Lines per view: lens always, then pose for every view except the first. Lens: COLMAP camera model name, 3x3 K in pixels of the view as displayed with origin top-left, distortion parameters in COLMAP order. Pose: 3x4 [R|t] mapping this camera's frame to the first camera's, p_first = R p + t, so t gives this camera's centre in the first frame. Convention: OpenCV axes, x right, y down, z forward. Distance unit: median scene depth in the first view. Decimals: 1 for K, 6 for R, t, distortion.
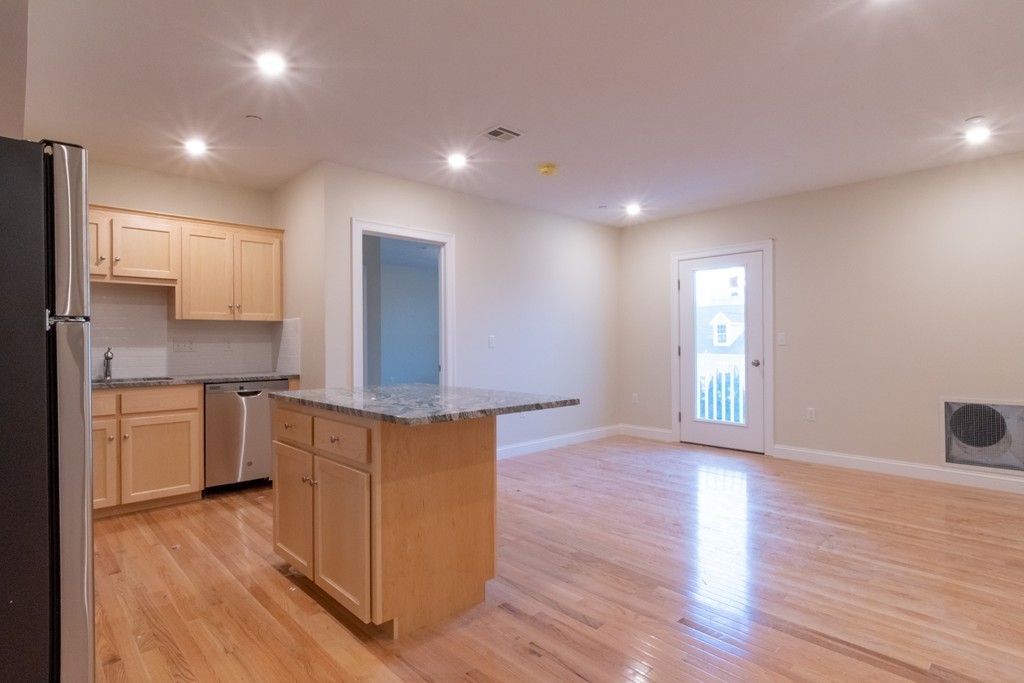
lens RADIAL K [[557.7, 0, 512.0], [0, 557.7, 341.5], [0, 0, 1]] dist [0.000970, -0.002930]
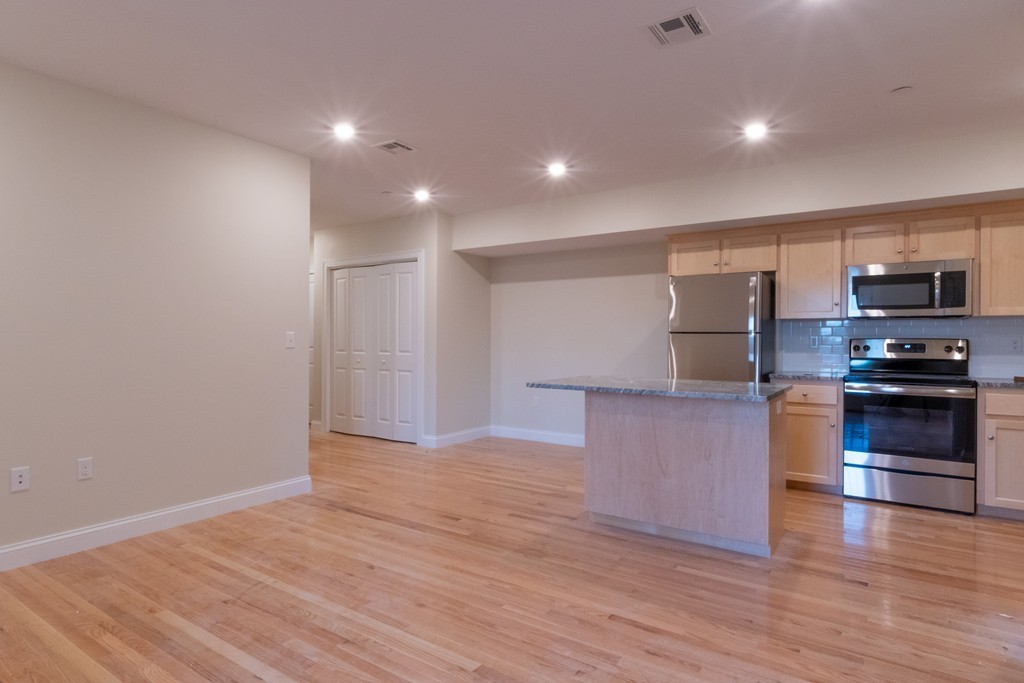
lens RADIAL K [[557.7, 0, 512.0], [0, 557.7, 341.5], [0, 0, 1]] dist [0.000970, -0.002930]
pose [[-0.973542, 0.002872, -0.228491, 0.431410], [0.001952, 0.999989, 0.004253, -0.005863], [0.228501, 0.003694, -0.973537, 2.140025]]
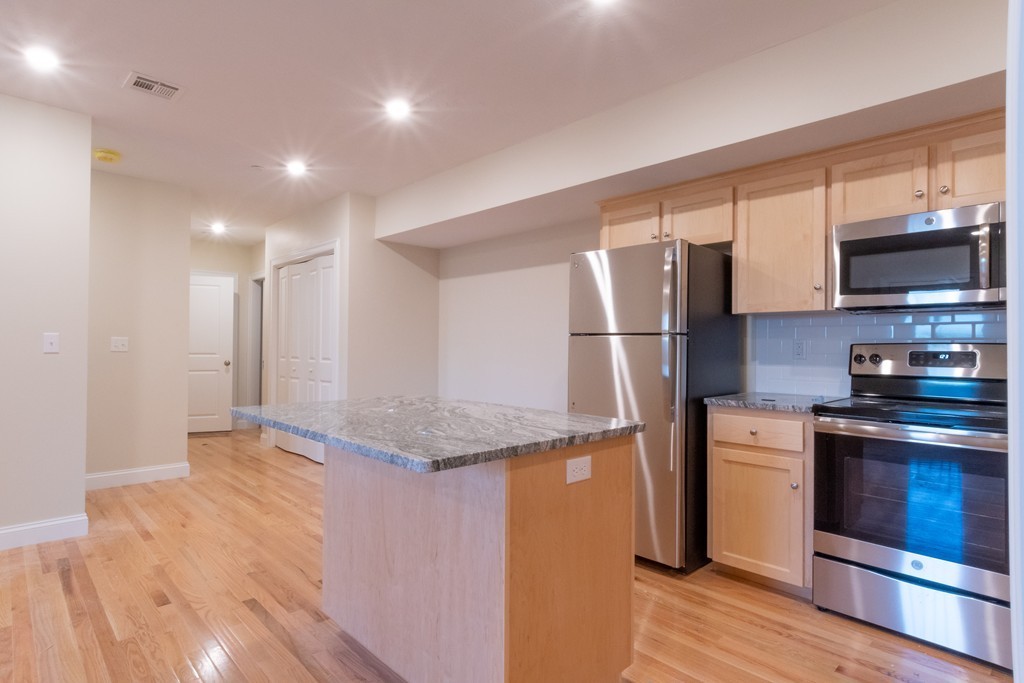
lens RADIAL K [[541.6, 0, 512.0], [0, 541.6, 341.5], [0, 0, 1]] dist [0.000520, -0.001308]
pose [[-0.999260, -0.001820, -0.038427, -0.270261], [-0.001403, 0.999940, -0.010877, 0.003139], [0.038445, -0.010815, -0.999202, 1.734798]]
